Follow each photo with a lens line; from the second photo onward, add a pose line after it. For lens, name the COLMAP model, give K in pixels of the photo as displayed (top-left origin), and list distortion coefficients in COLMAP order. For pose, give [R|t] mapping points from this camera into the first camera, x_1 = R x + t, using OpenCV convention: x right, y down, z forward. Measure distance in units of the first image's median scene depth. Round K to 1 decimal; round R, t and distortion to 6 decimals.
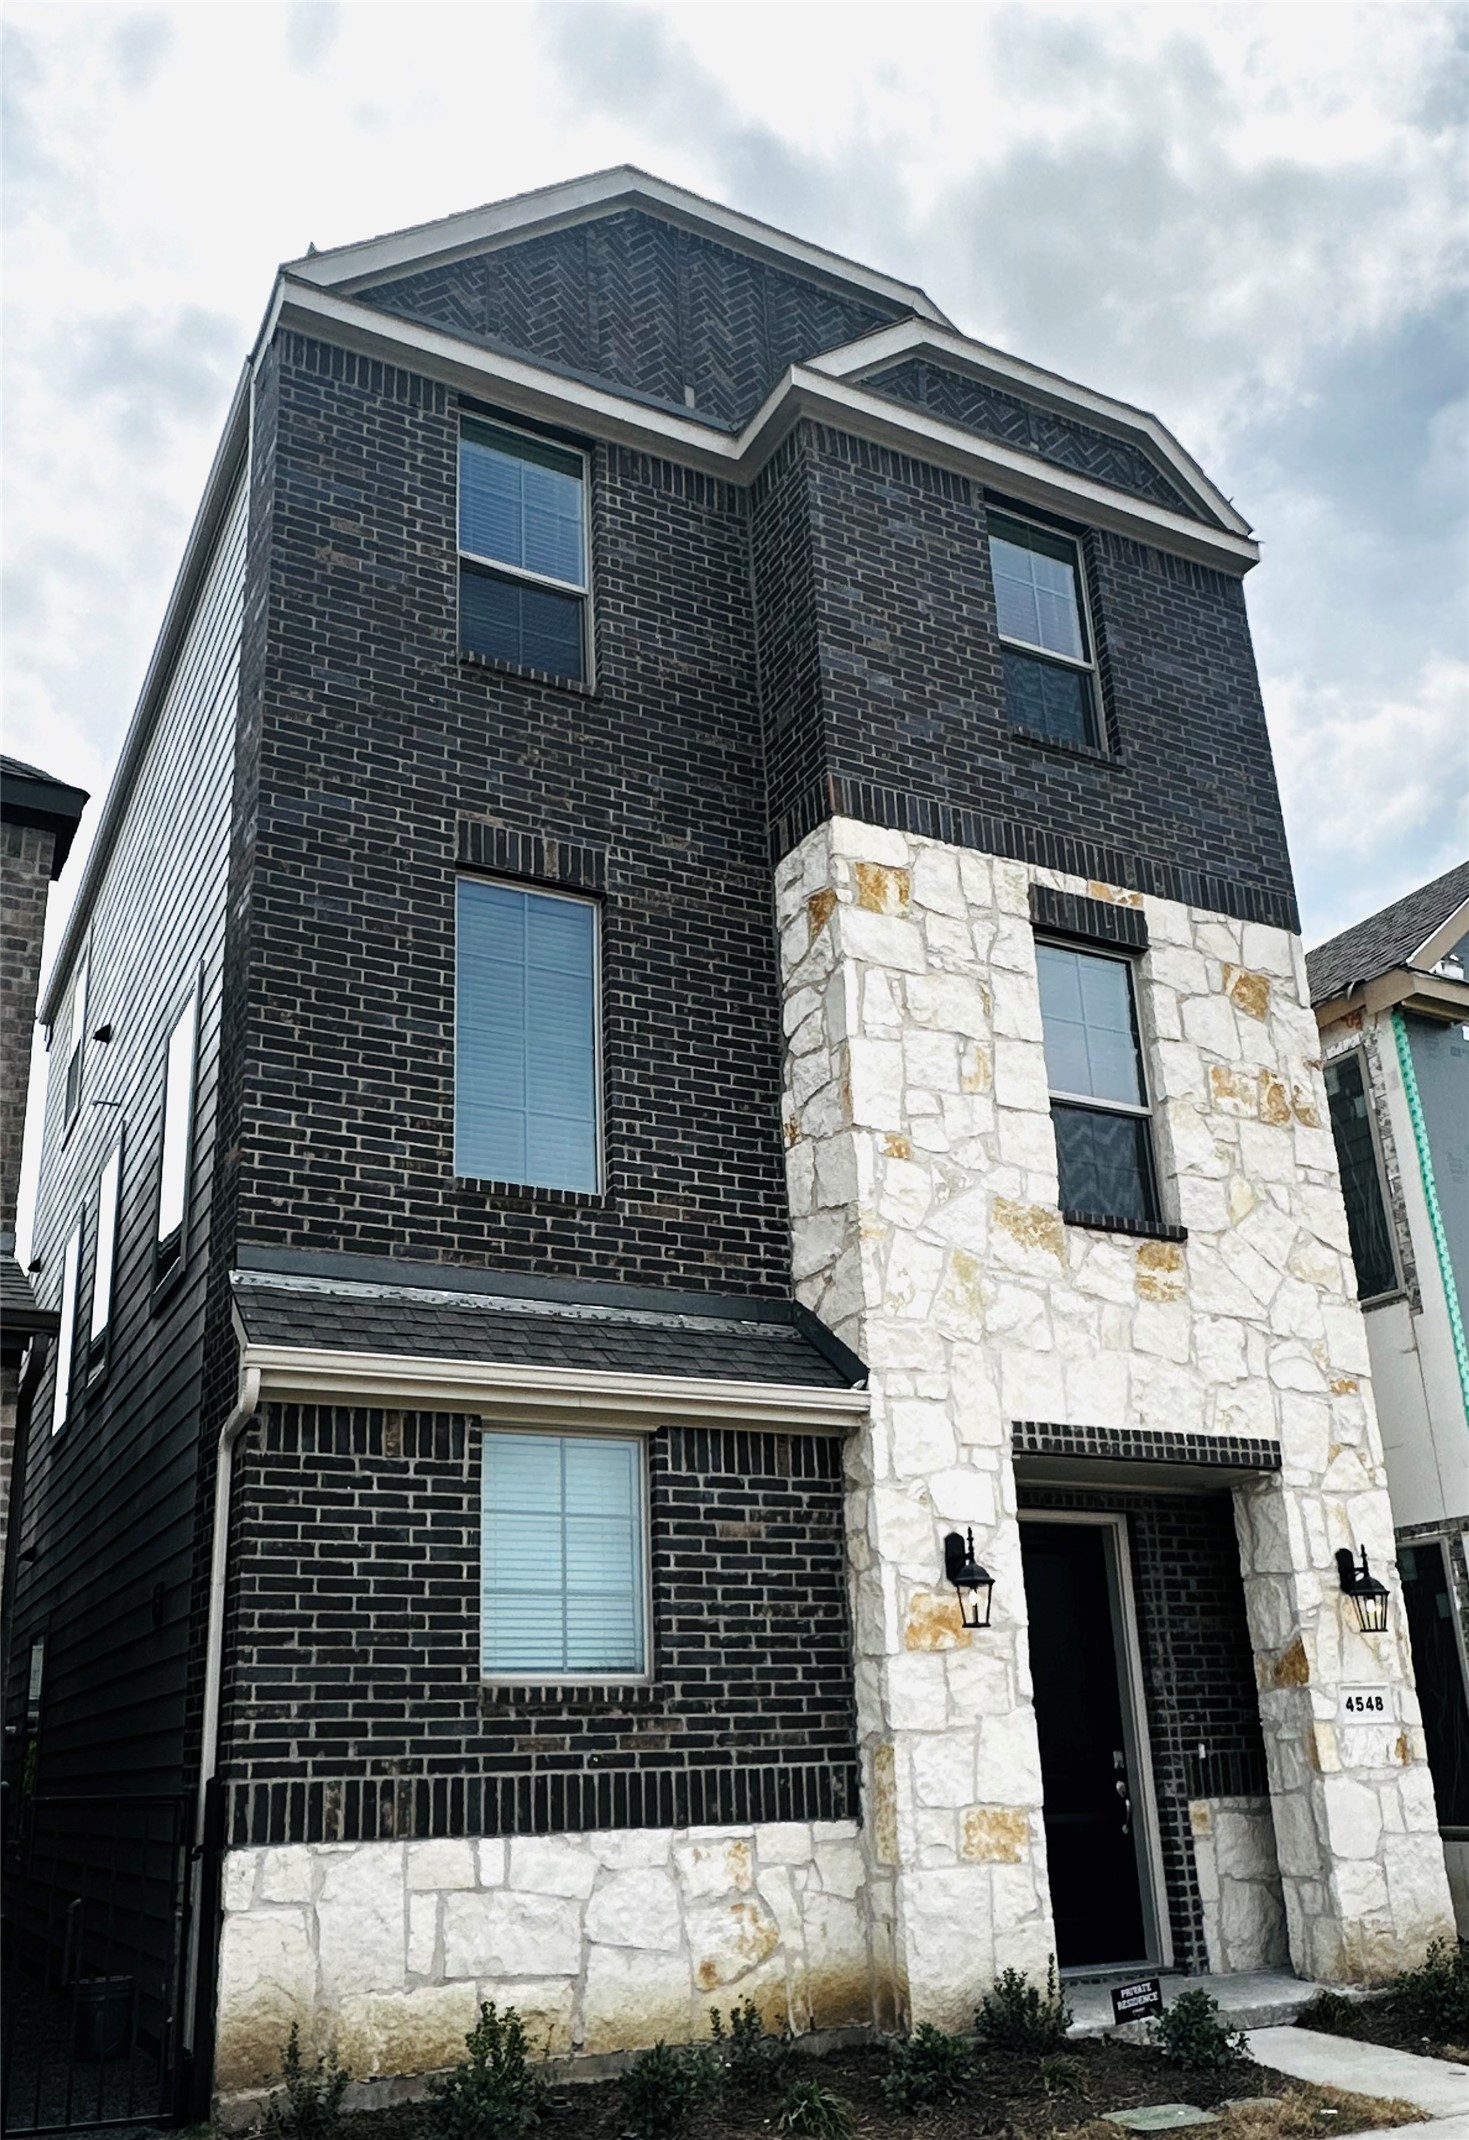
lens RADIAL K [[1745.2, 0, 781.0], [0, 1745.2, 1220.5], [0, 0, 1]] dist [-0.009479, 0.037365]
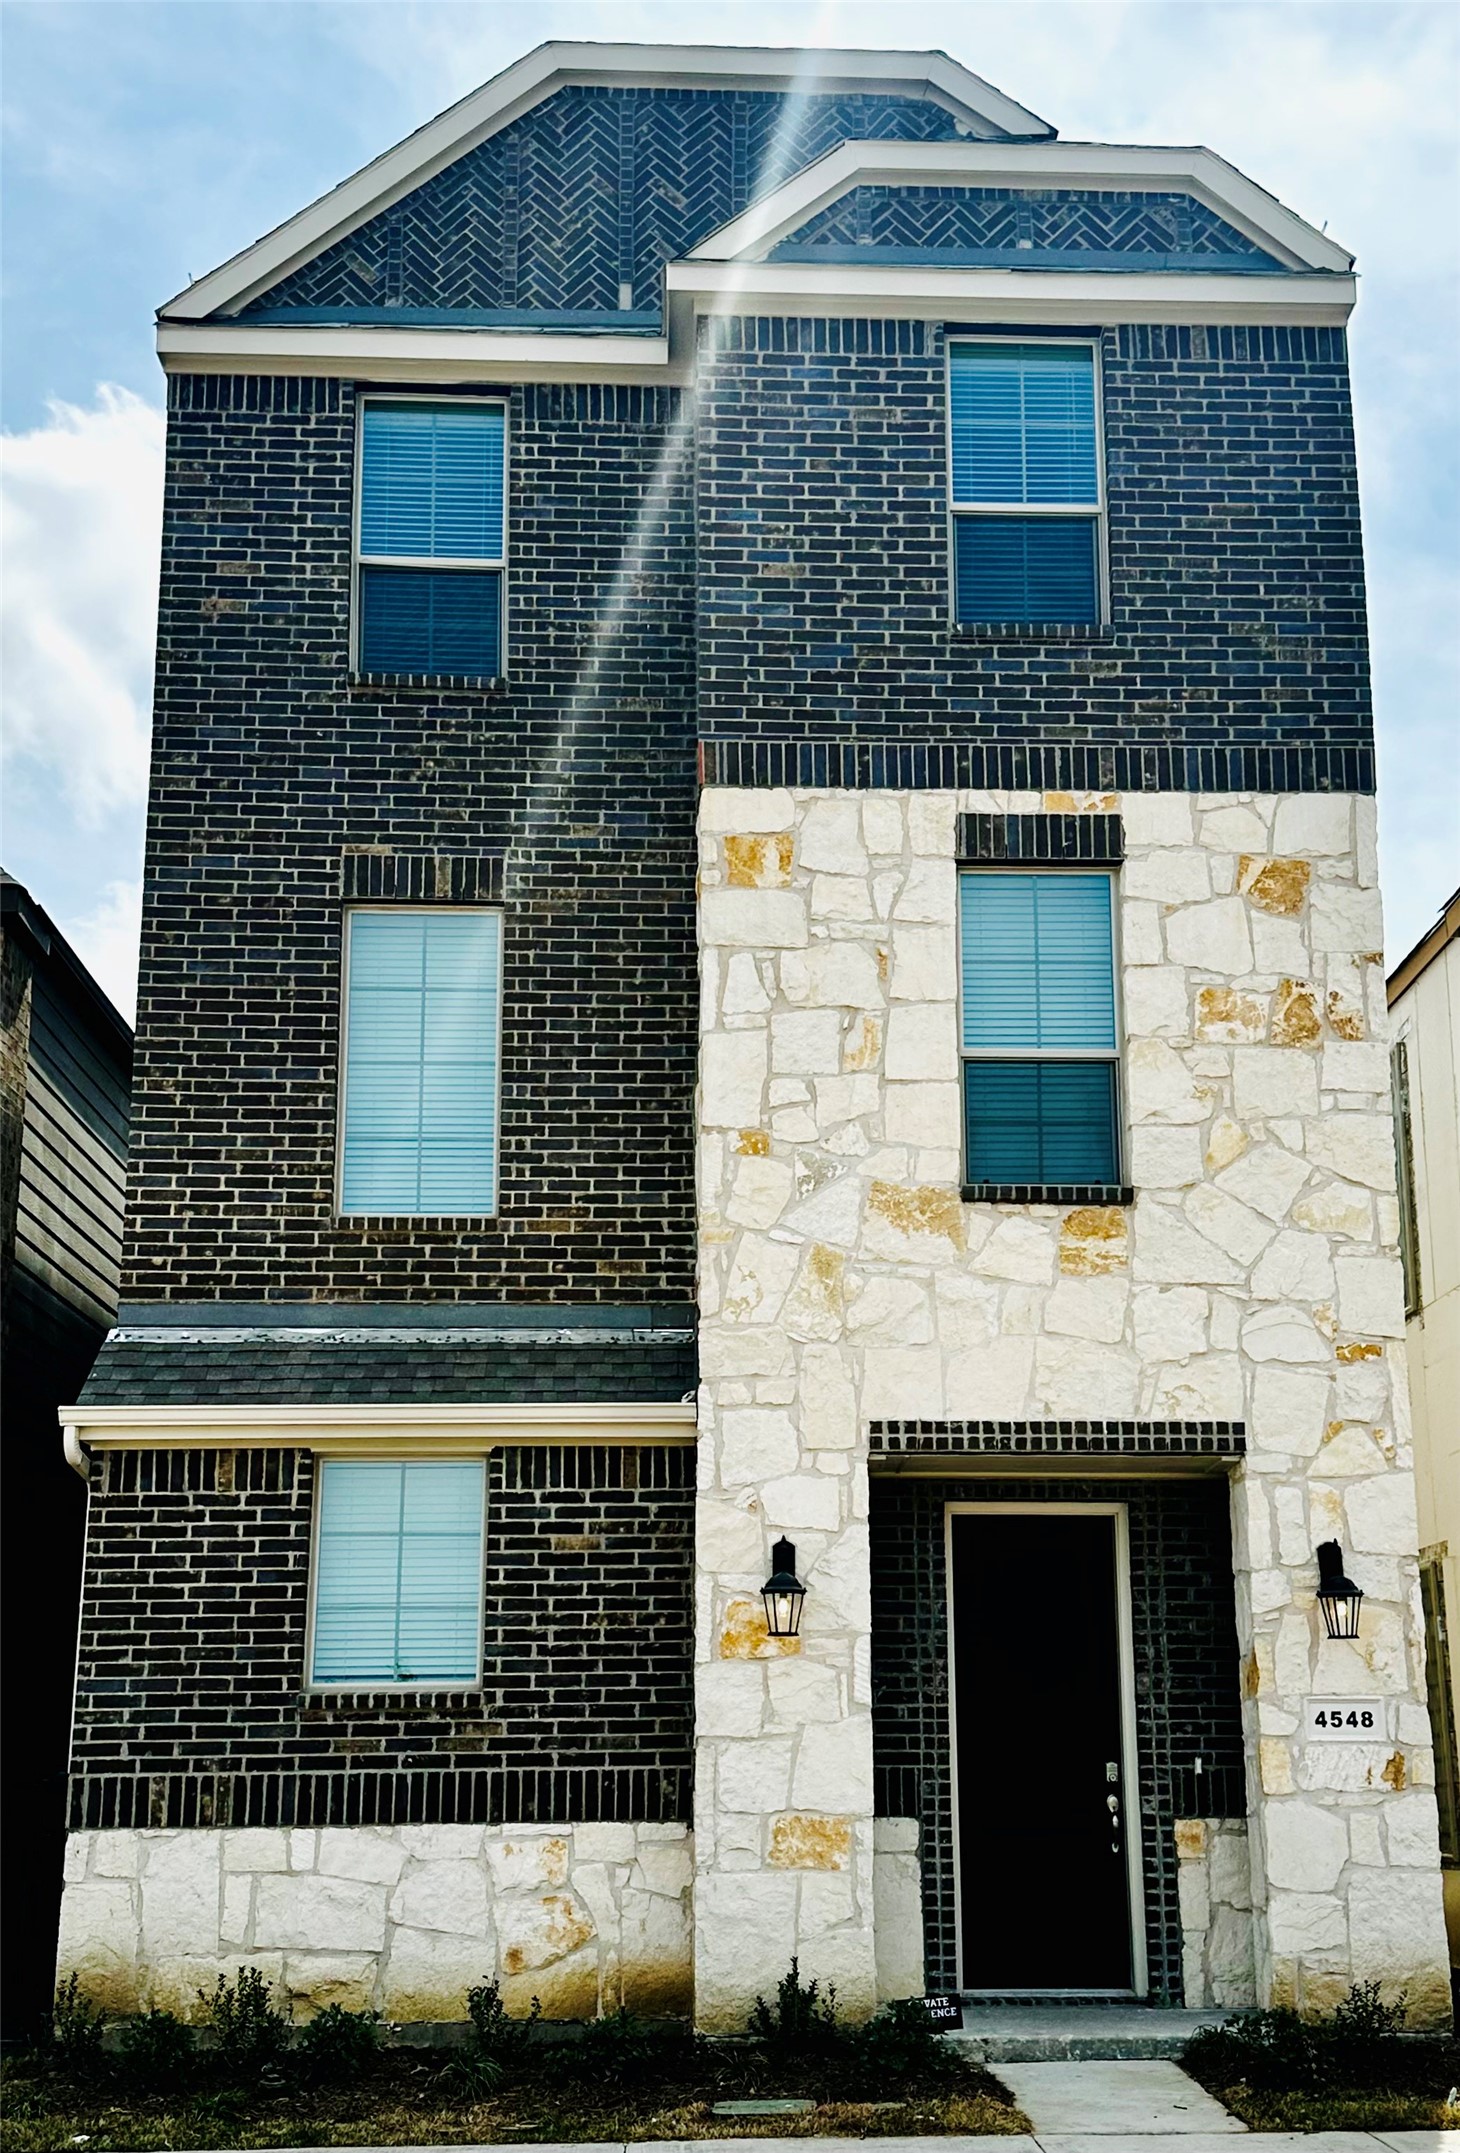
lens RADIAL K [[2377.8, 0, 807.9], [0, 2377.8, 1245.3], [0, 0, 1]] dist [0.138274, 0.000000]
pose [[0.909000, -0.064079, -0.411840, 0.641812], [0.102509, 0.992131, 0.071886, -0.078774], [0.403993, -0.107561, 0.908416, -0.194873]]
